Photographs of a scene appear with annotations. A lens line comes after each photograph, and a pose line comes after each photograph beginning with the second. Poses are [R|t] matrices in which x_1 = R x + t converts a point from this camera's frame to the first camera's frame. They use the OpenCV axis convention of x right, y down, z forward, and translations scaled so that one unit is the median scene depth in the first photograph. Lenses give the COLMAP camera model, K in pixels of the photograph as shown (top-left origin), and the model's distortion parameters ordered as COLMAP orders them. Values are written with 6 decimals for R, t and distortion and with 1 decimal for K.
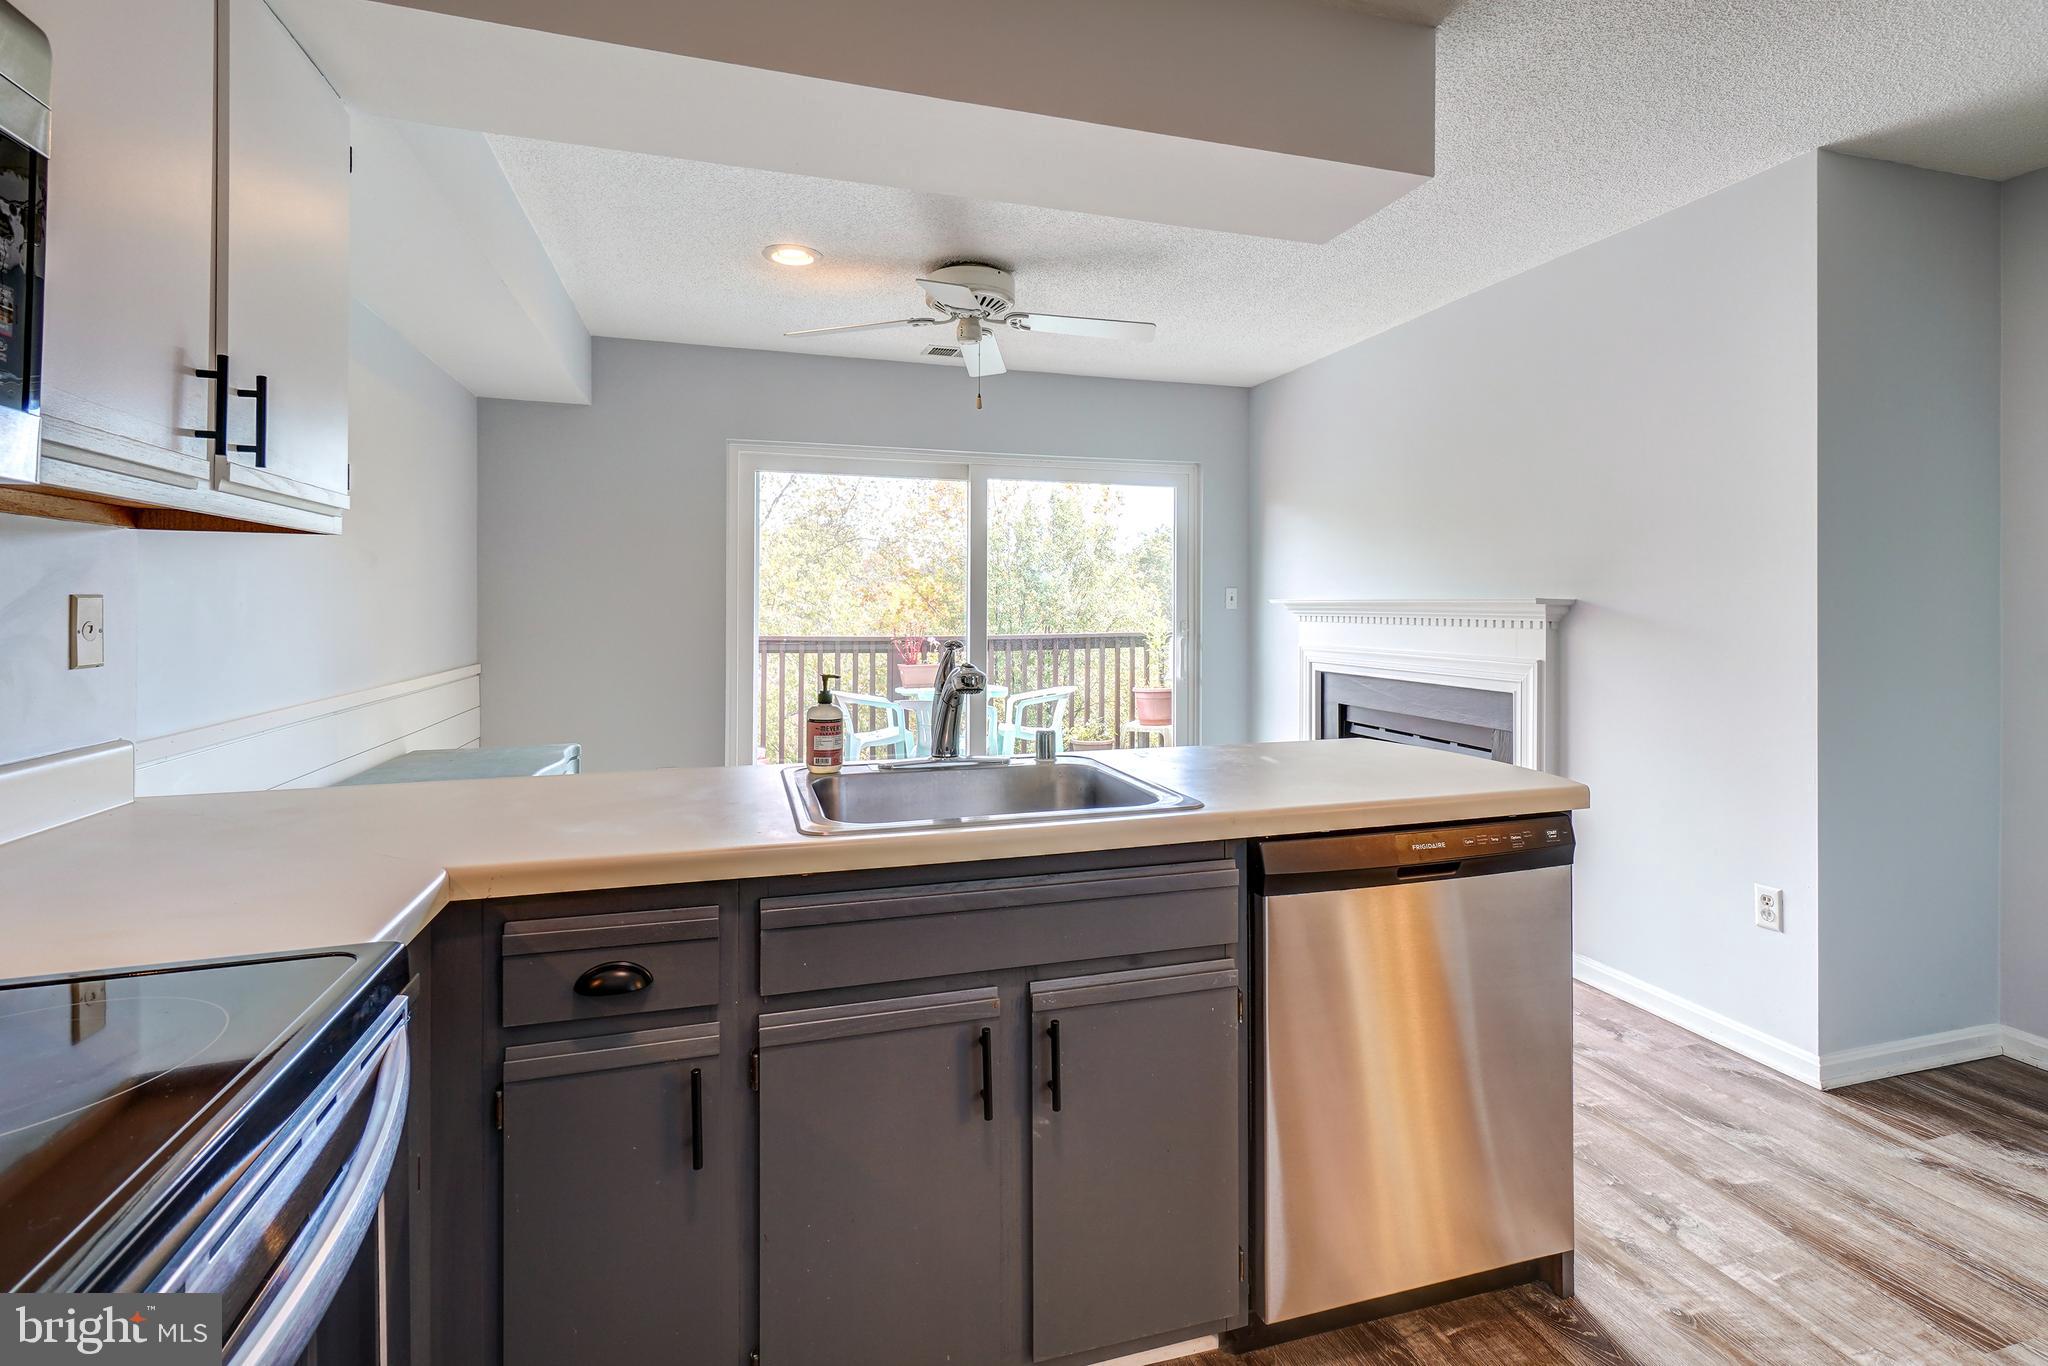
lens RADIAL K [[945.9, 0, 1009.5], [0, 945.9, 618.2], [0, 0, 1]] dist [-0.000658, 0.001492]
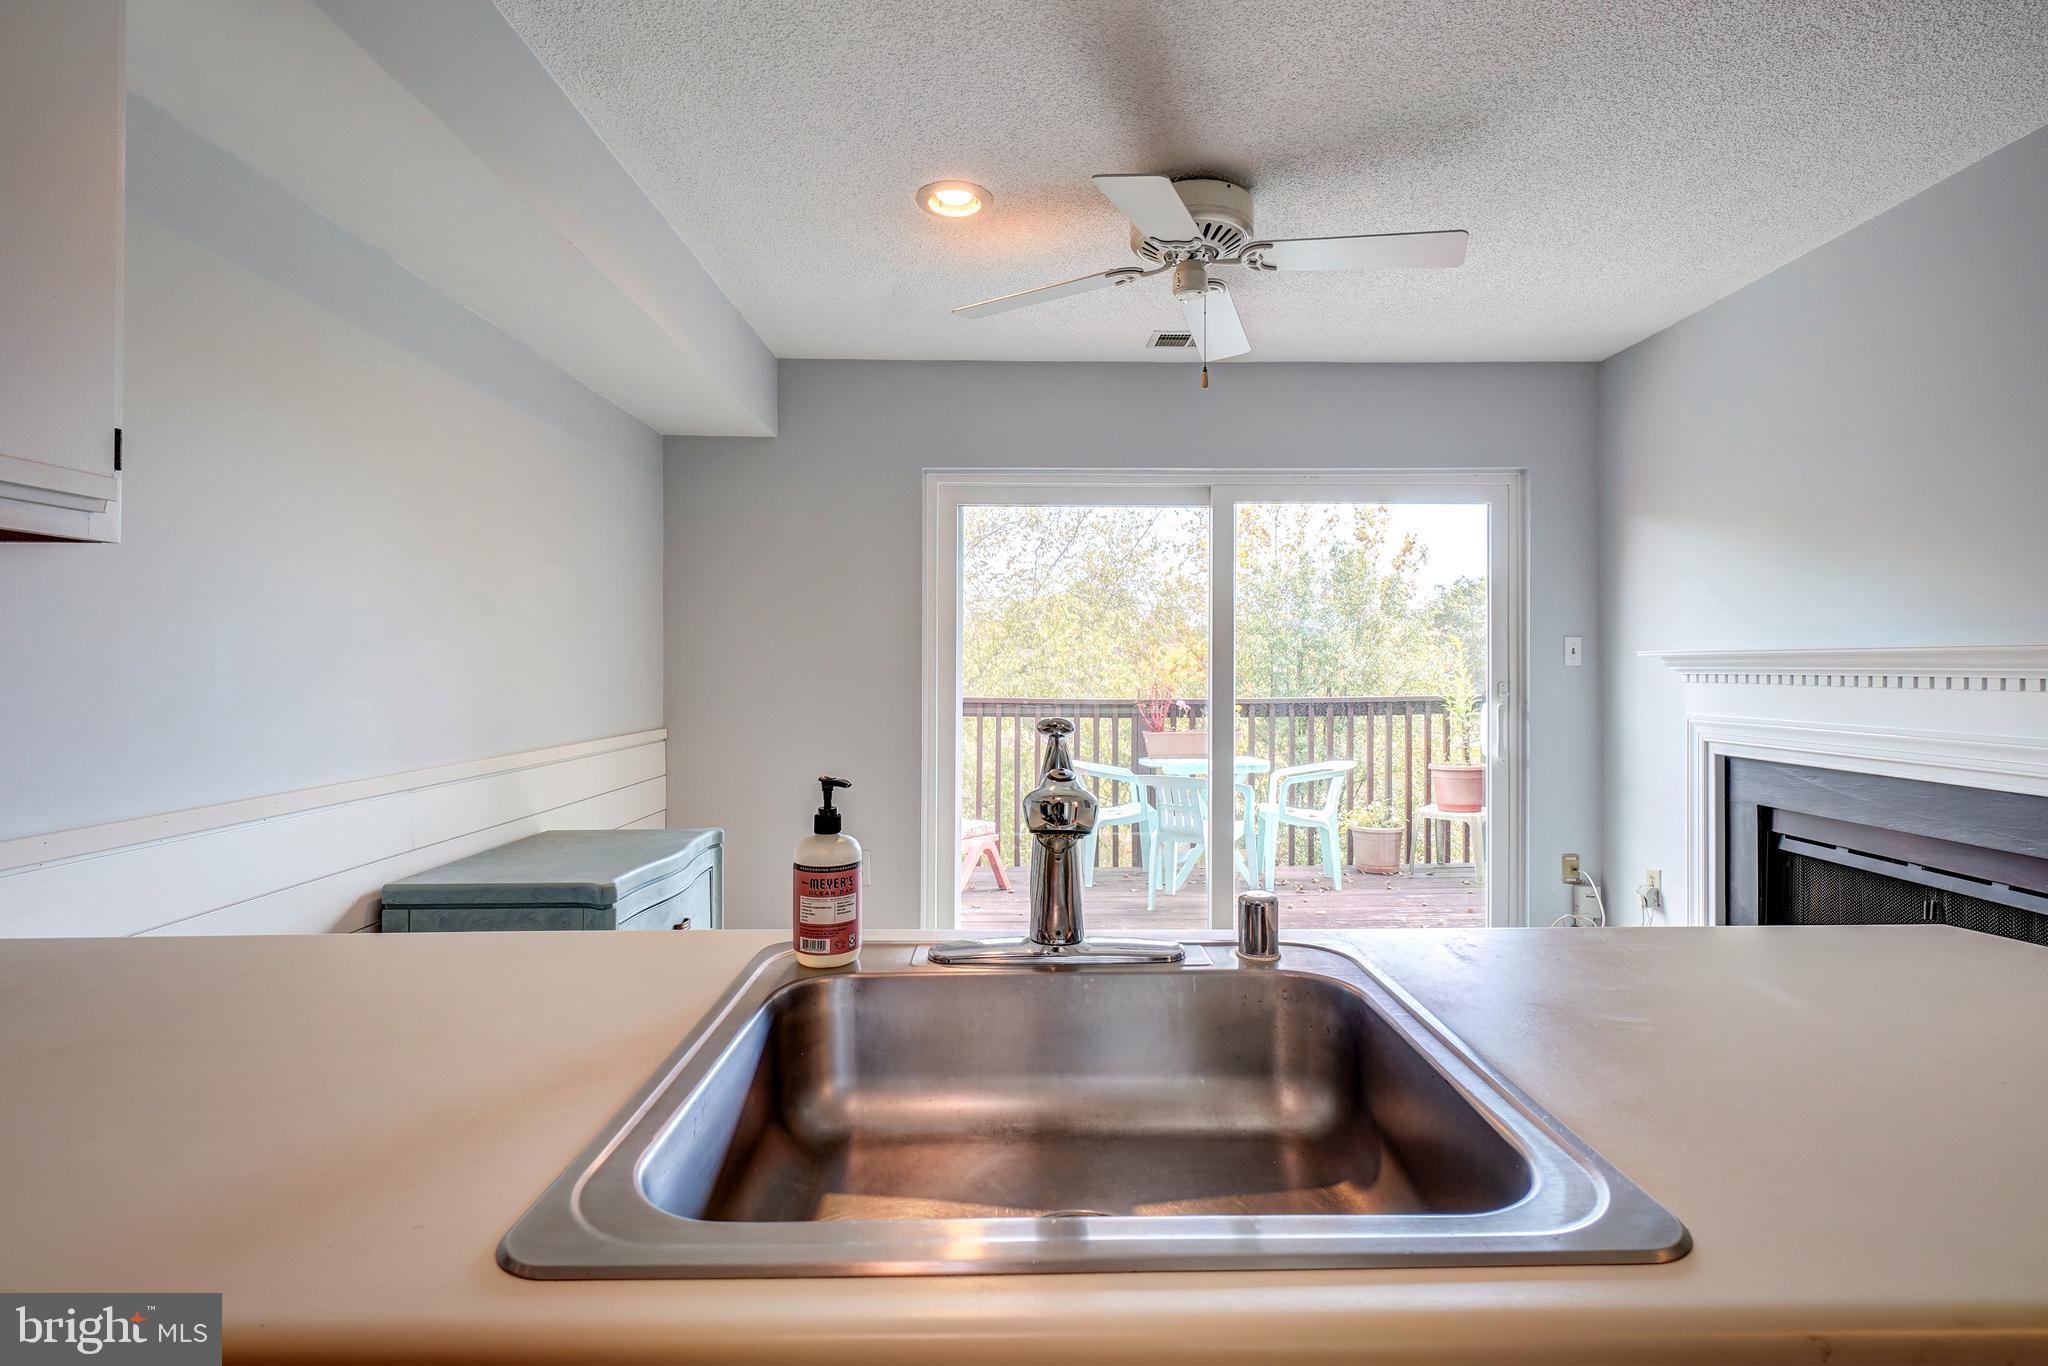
lens RADIAL K [[945.9, 0, 1043.6], [0, 945.9, 667.8], [0, 0, 1]] dist [-0.000658, 0.001492]
pose [[0.967836, -0.000661, -0.251583, 0.025850], [-0.002337, 0.999930, -0.011616, 0.001234], [0.251573, 0.011830, 0.967766, 0.234688]]
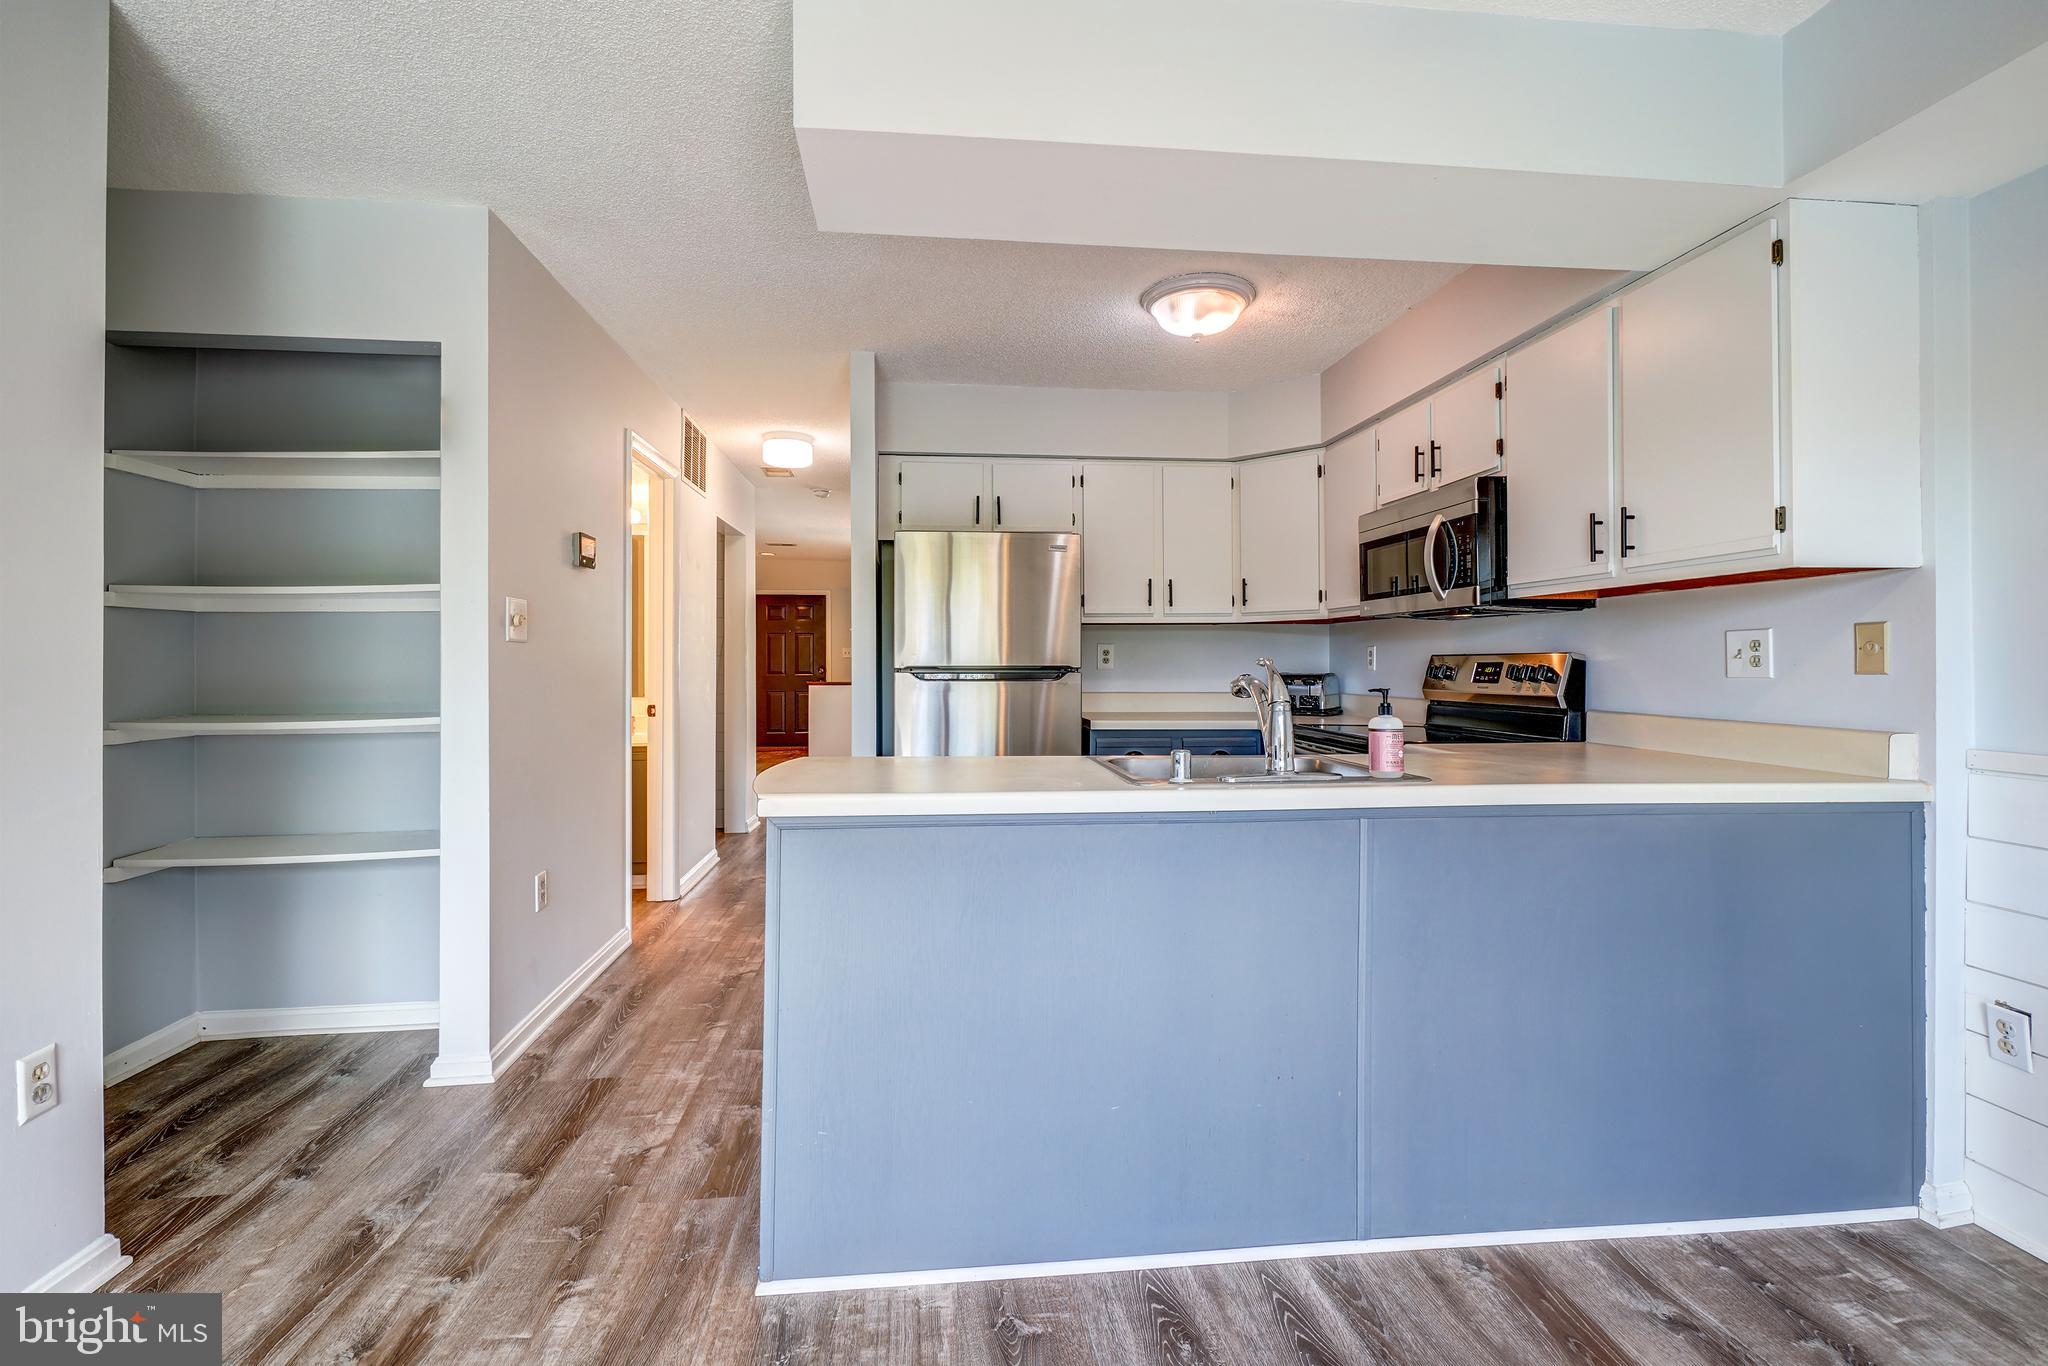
lens RADIAL K [[897.4, 0, 1017.1], [0, 897.4, 668.5], [0, 0, 1]] dist [-0.004809, -0.000239]
pose [[-0.985170, -0.001318, 0.171578, 0.023218], [0.001207, 0.999892, 0.014614, 0.008634], [-0.171579, 0.014604, -0.985062, 0.951150]]
